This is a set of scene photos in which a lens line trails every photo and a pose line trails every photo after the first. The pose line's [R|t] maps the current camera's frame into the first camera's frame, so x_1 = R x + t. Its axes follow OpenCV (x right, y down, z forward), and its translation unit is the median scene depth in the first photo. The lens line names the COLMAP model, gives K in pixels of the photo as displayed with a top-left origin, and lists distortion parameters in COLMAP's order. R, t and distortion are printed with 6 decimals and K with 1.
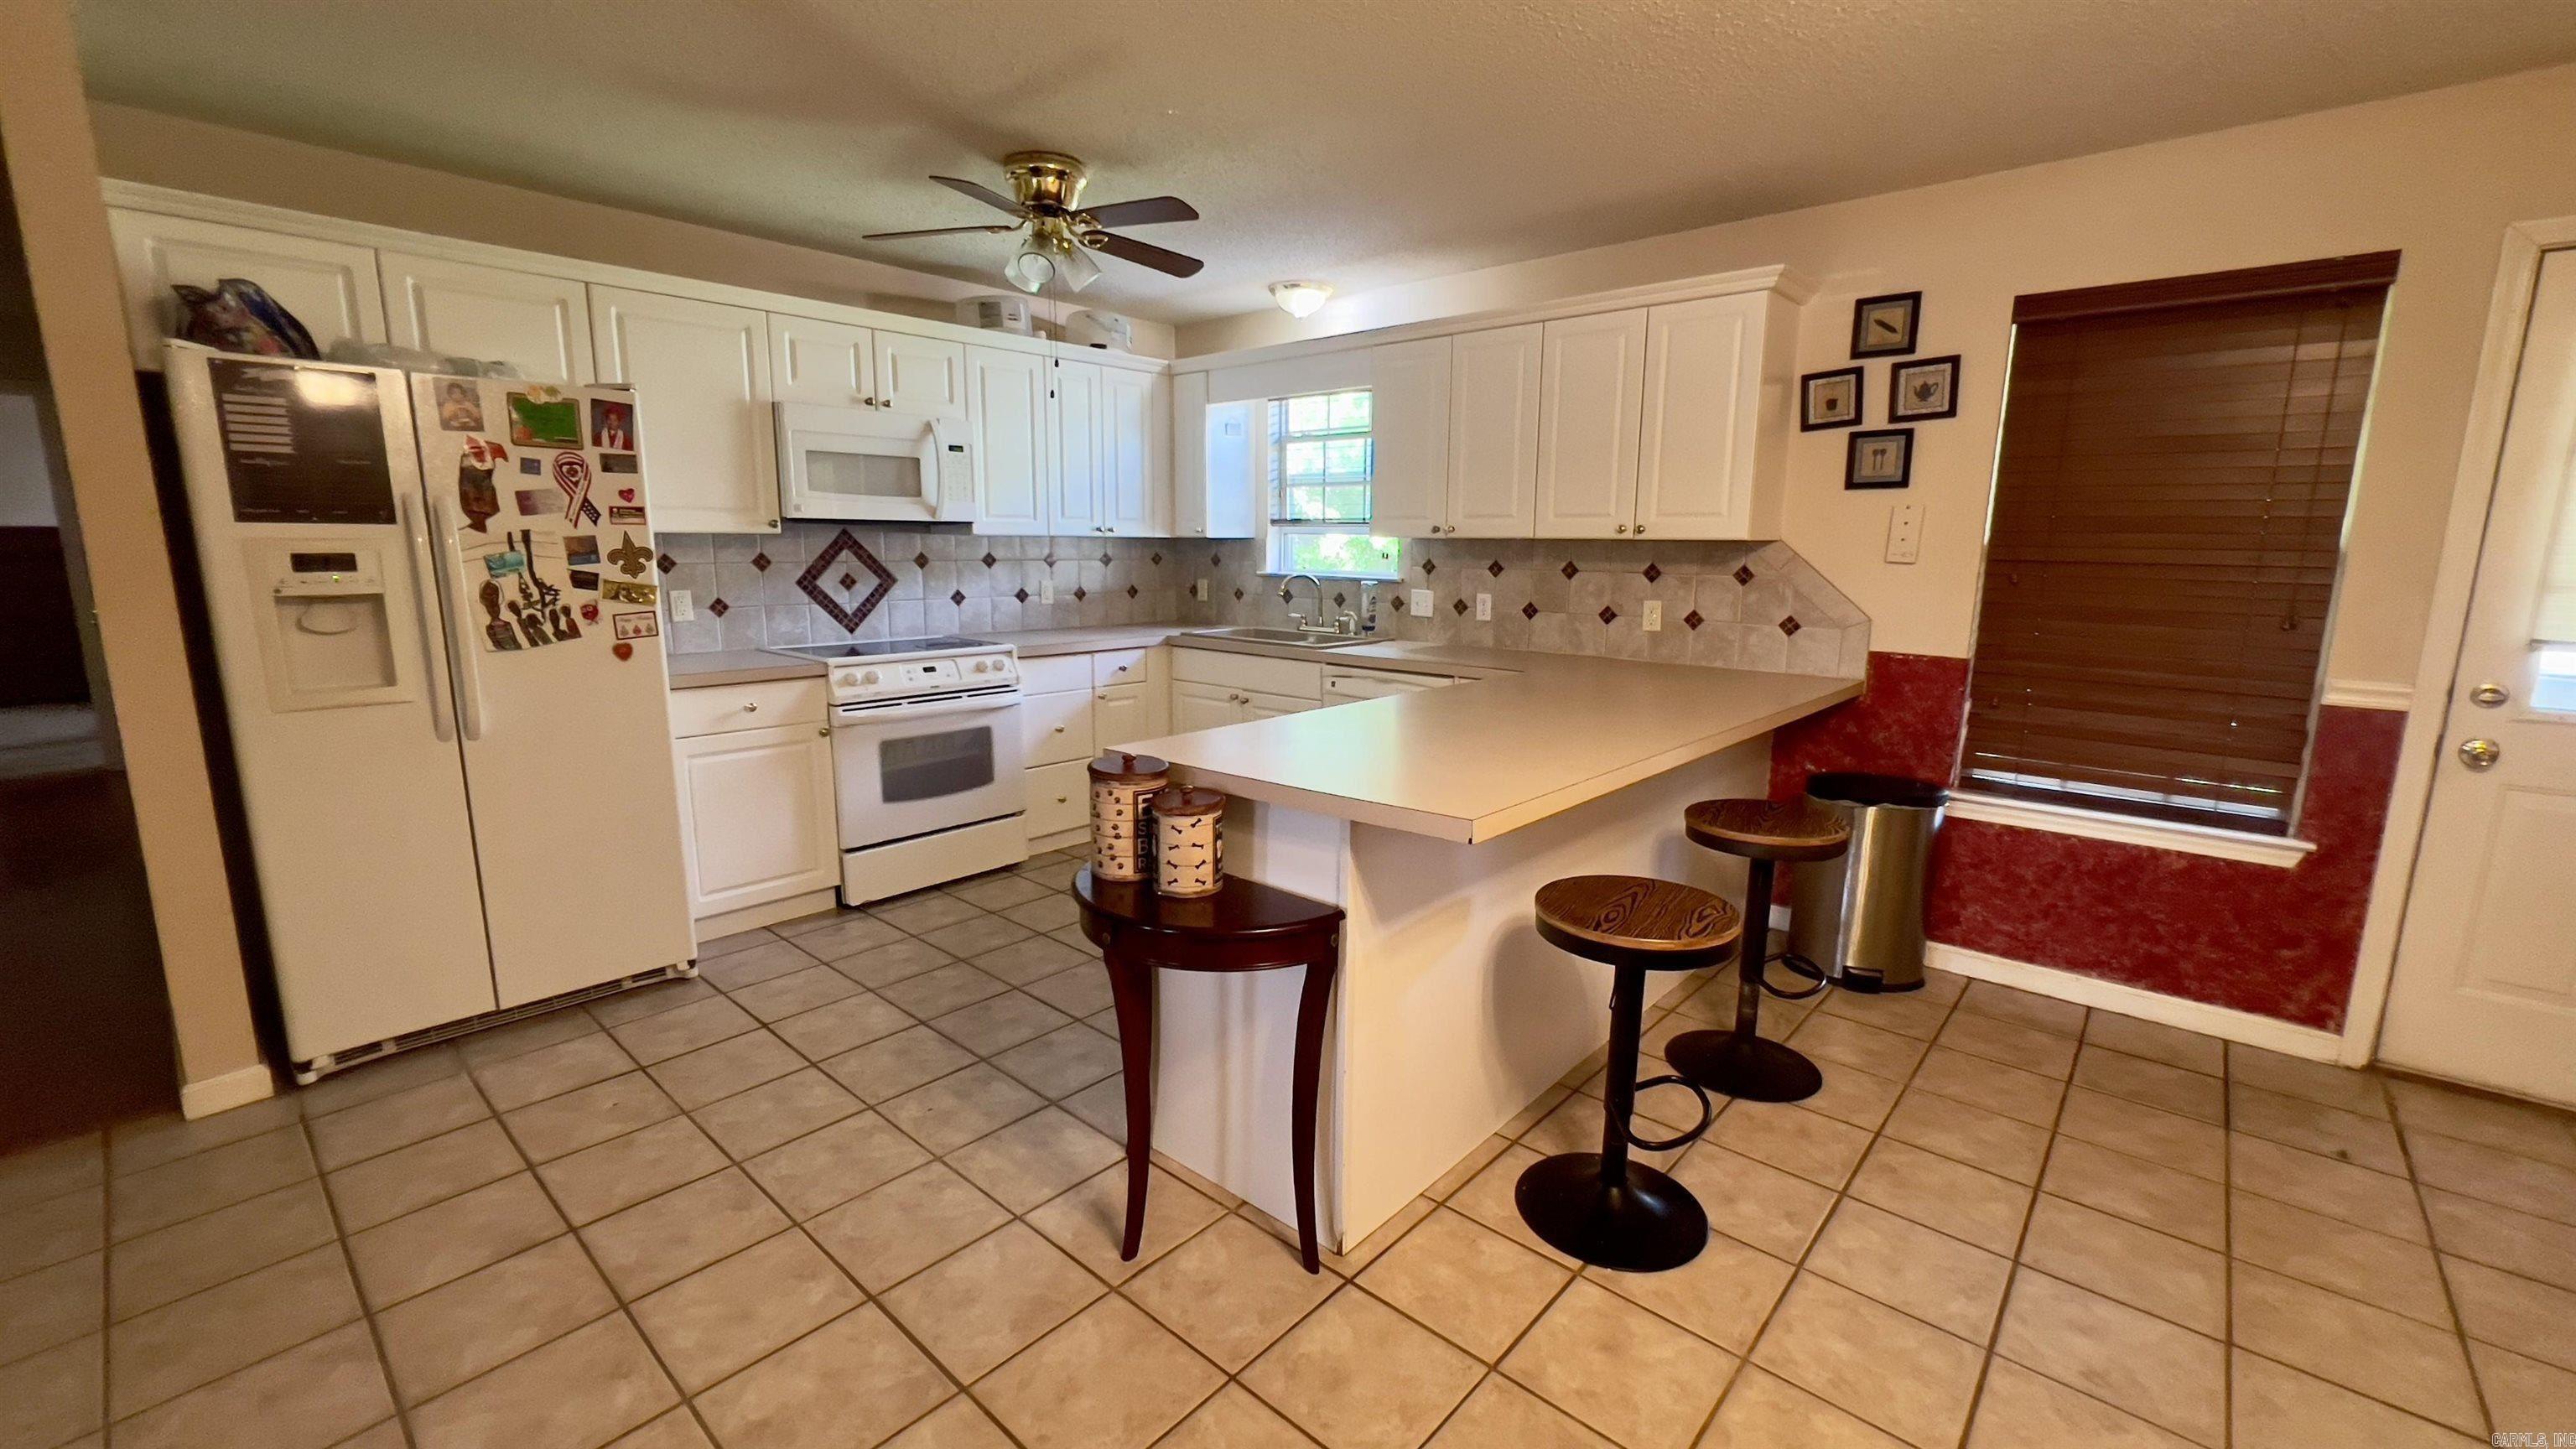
lens RADIAL K [[1035.6, 0, 1288.0], [0, 1035.6, 724.5], [0, 0, 1]] dist [0.000196, 0.000137]
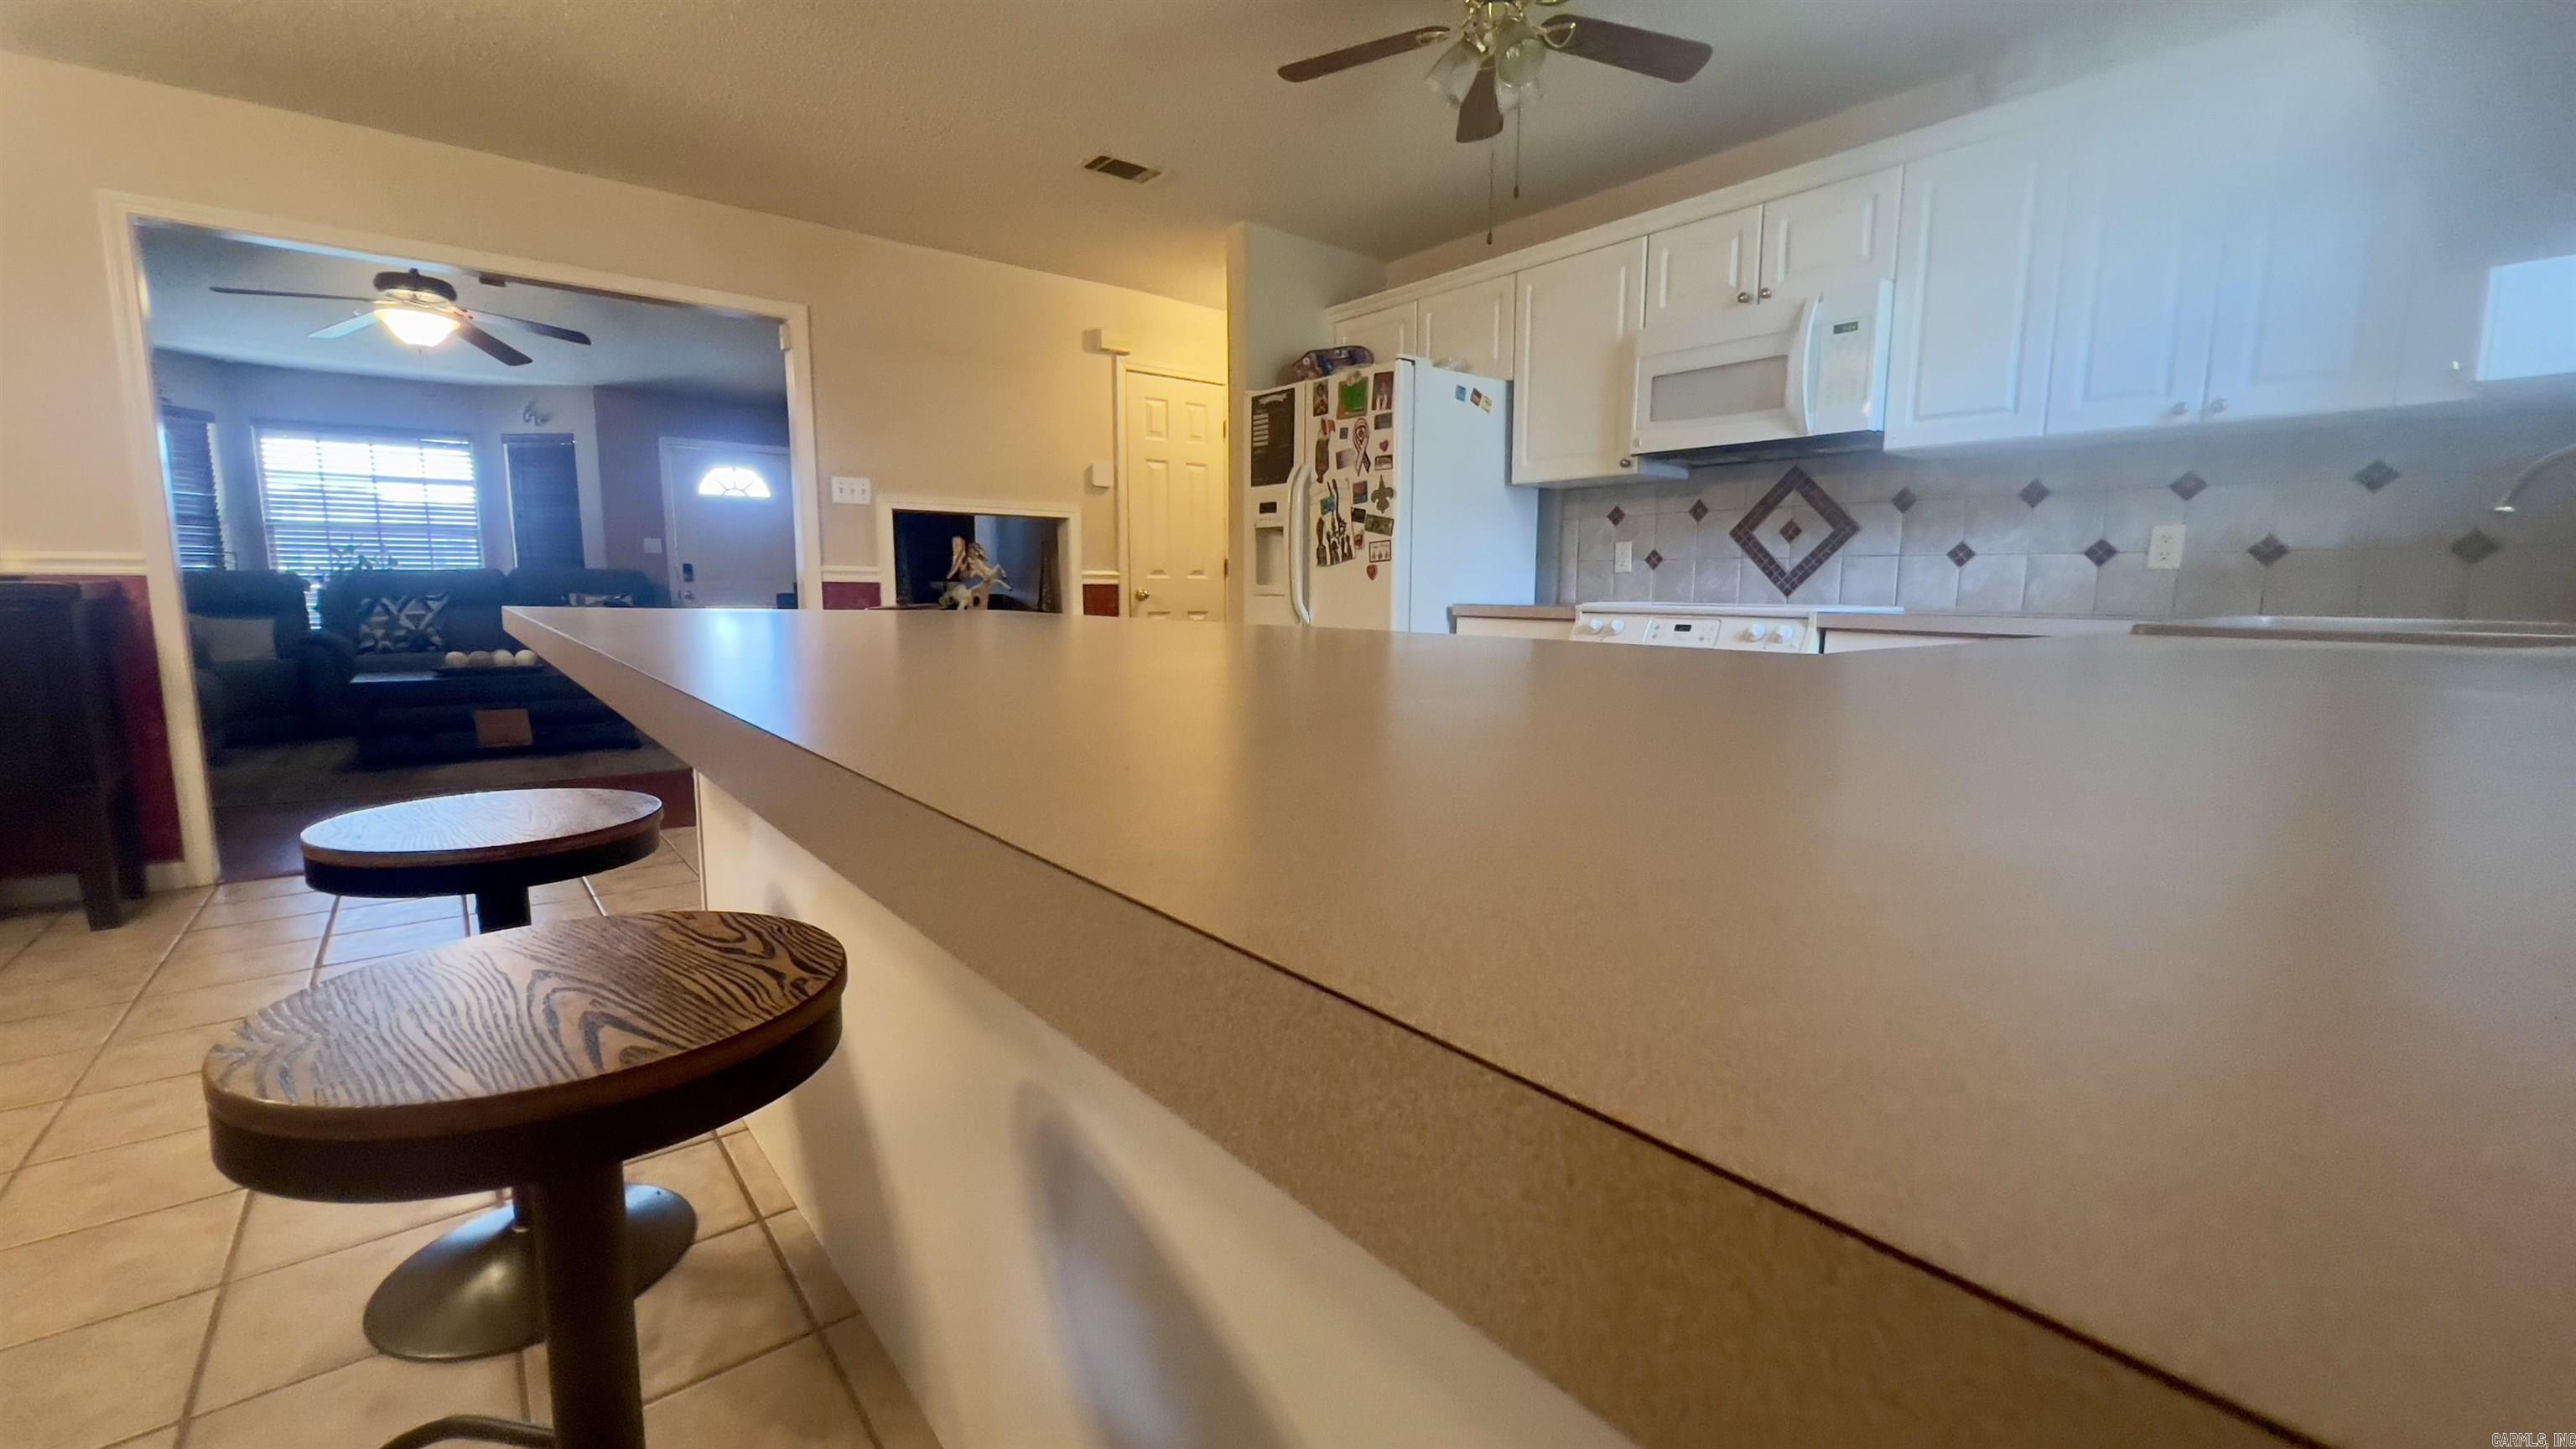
lens RADIAL K [[1035.6, 0, 1288.0], [0, 1035.6, 724.5], [0, 0, 1]] dist [0.000196, 0.000137]
pose [[-0.146933, 0.121679, -0.981634, 0.553013], [-0.184280, 0.971663, 0.148026, -0.050041], [0.971829, 0.202645, -0.120347, 0.945639]]
